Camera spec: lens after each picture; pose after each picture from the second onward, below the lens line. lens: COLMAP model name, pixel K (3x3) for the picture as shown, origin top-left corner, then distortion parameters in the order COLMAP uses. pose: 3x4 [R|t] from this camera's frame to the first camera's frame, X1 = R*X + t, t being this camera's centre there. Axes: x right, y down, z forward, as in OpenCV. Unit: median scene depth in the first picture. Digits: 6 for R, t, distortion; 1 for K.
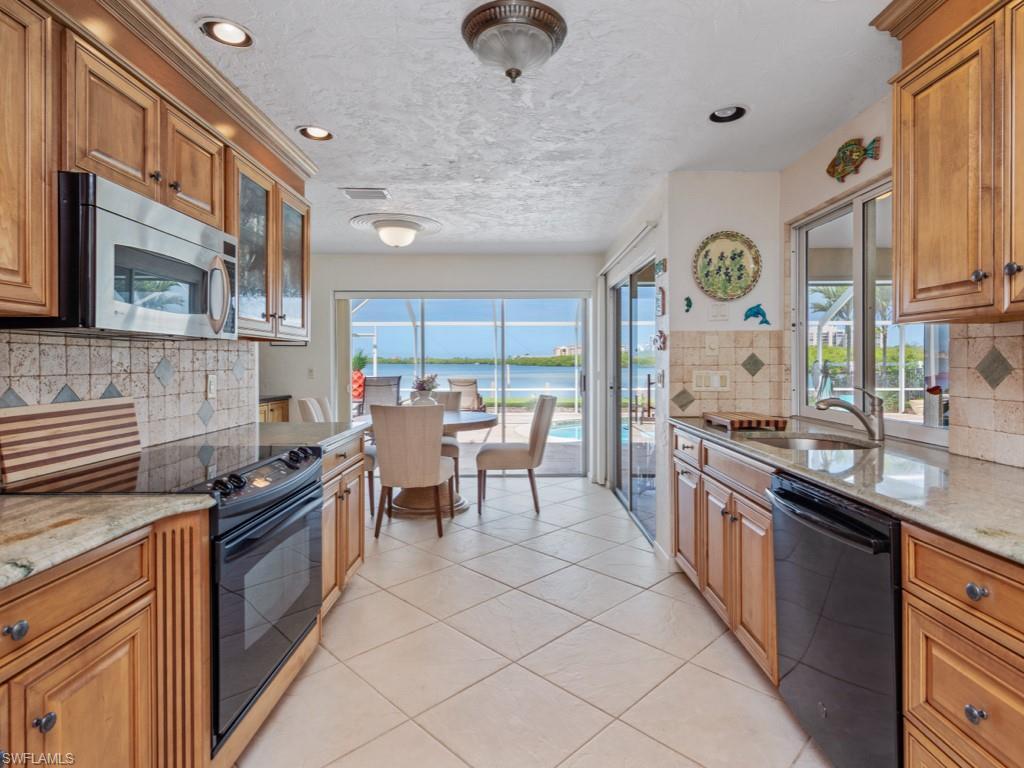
lens RADIAL K [[540.2, 0, 508.4], [0, 540.2, 363.3], [0, 0, 1]] dist [0.021344, -0.004090]
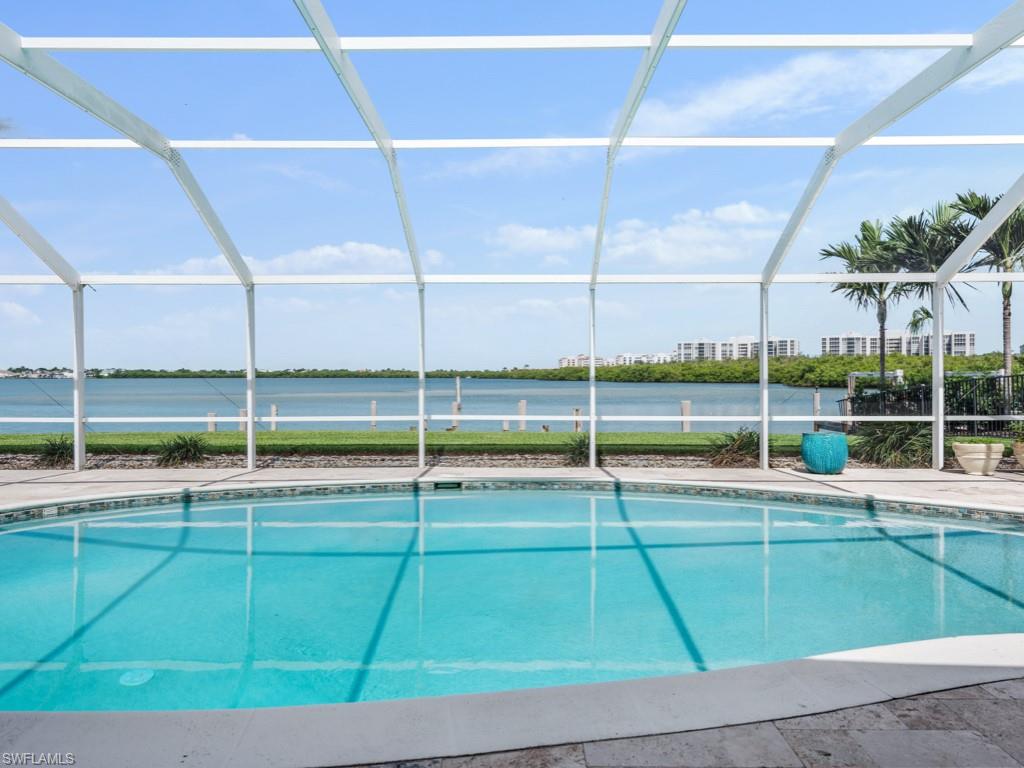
lens RADIAL K [[670.0, 0, 512.1], [0, 670.0, 383.0], [0, 0, 1]] dist [0.021540, -0.012764]
pose [[0.999976, -0.001771, 0.006735, 1.561004], [0.001713, 0.999962, 0.008593, 0.050781], [-0.006750, -0.008581, 0.999940, 1.877997]]
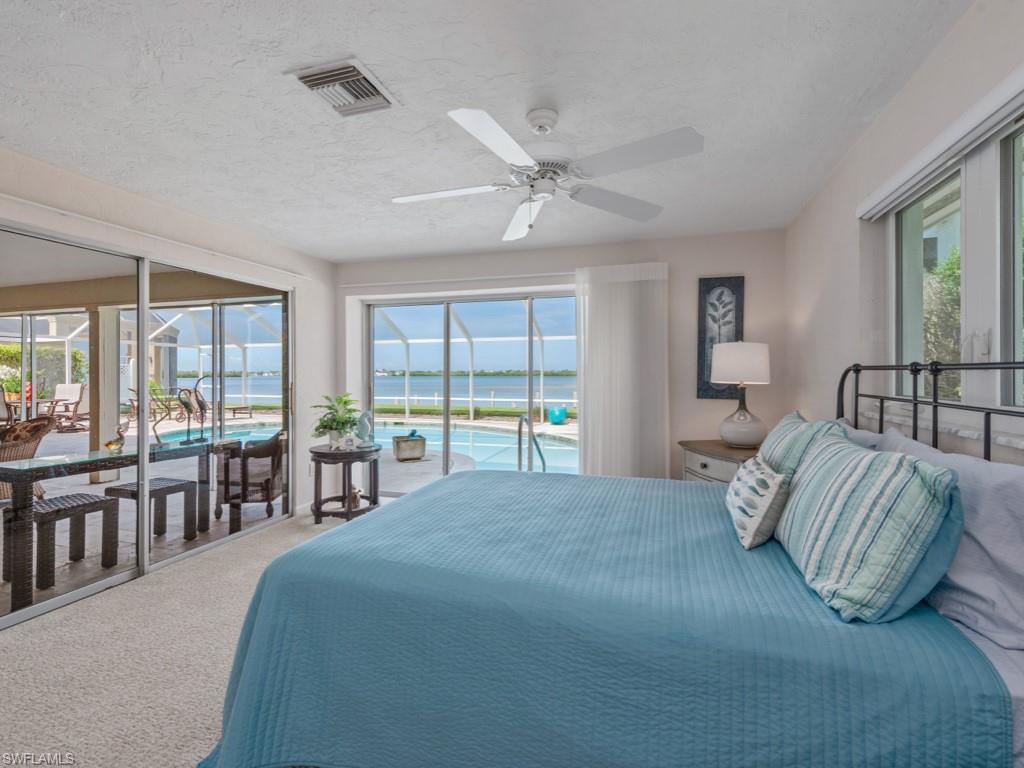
lens RADIAL K [[465.6, 0, 514.9], [0, 465.6, 376.7], [0, 0, 1]] dist [0.019928, -0.002044]
pose [[0.957099, -0.000092, -0.289760, 3.519983], [0.000778, 0.999997, 0.002255, -0.006946], [0.289759, -0.002384, 0.957097, 0.489351]]
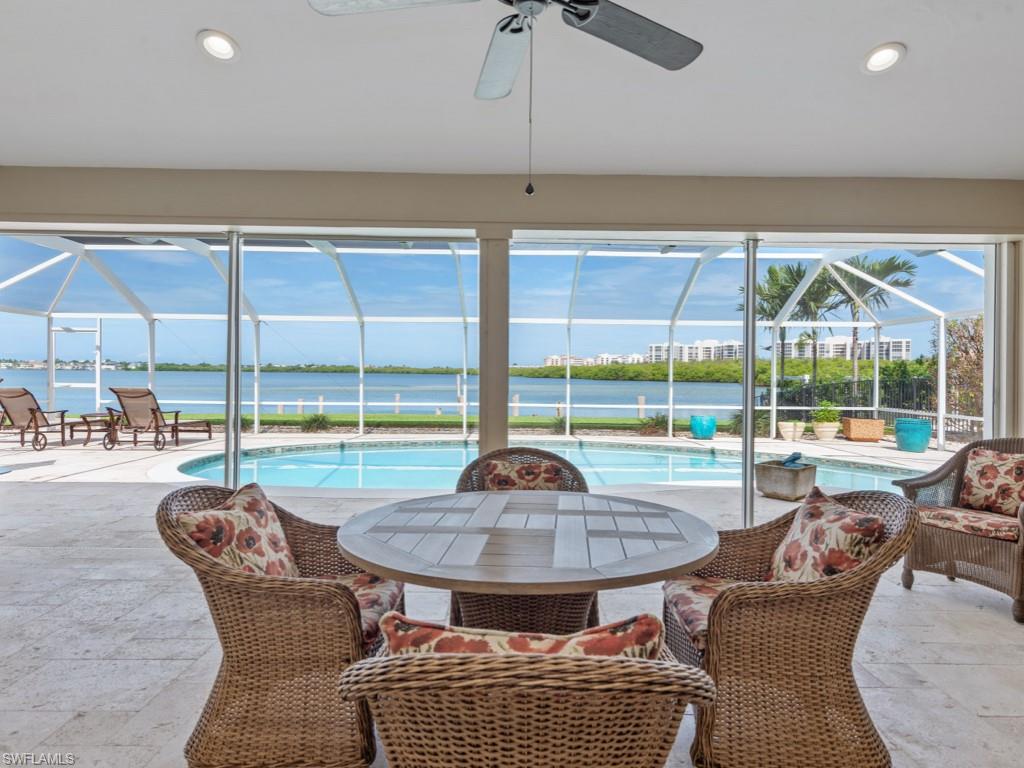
lens RADIAL K [[603.3, 0, 514.5], [0, 603.3, 377.3], [0, 0, 1]] dist [0.015824, -0.002909]
pose [[0.999540, 0.010778, 0.028363, 1.433047], [-0.010923, 0.999928, 0.004942, 0.012100], [-0.028308, -0.005250, 0.999585, 0.587866]]
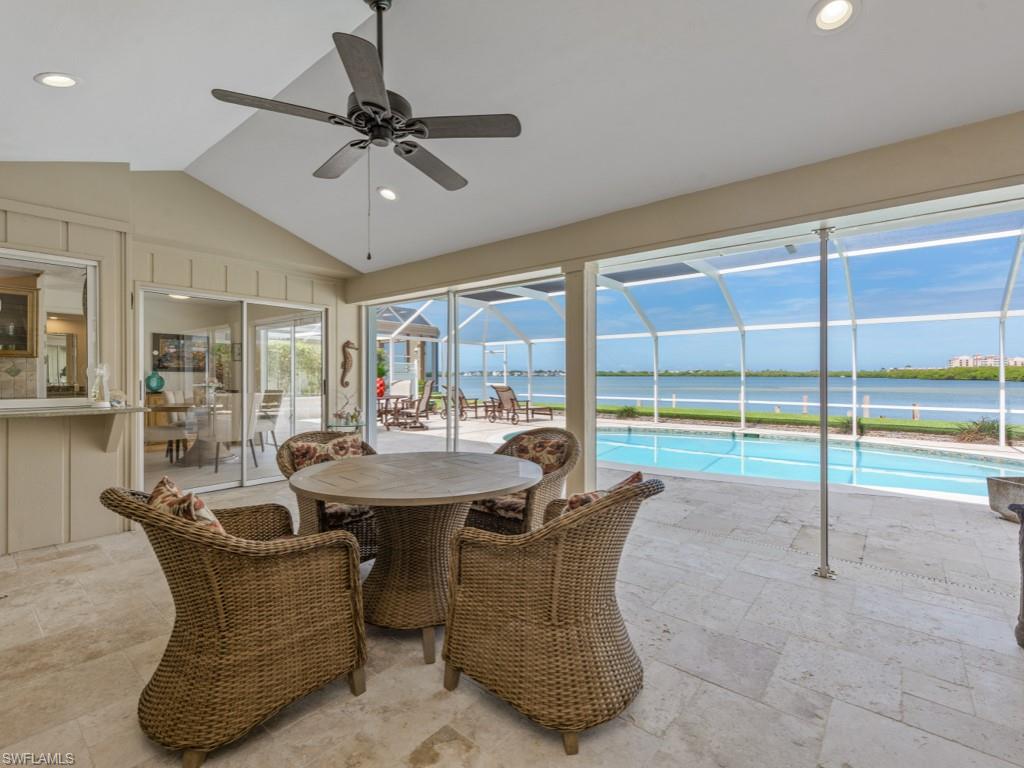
lens RADIAL K [[465.6, 0, 522.0], [0, 465.6, 377.3], [0, 0, 1]] dist [0.019928, -0.002044]
pose [[0.790019, 0.002667, -0.613076, 2.061918], [-0.001355, 0.999996, 0.002604, 0.019412], [0.613080, -0.001227, 0.790020, 0.733351]]
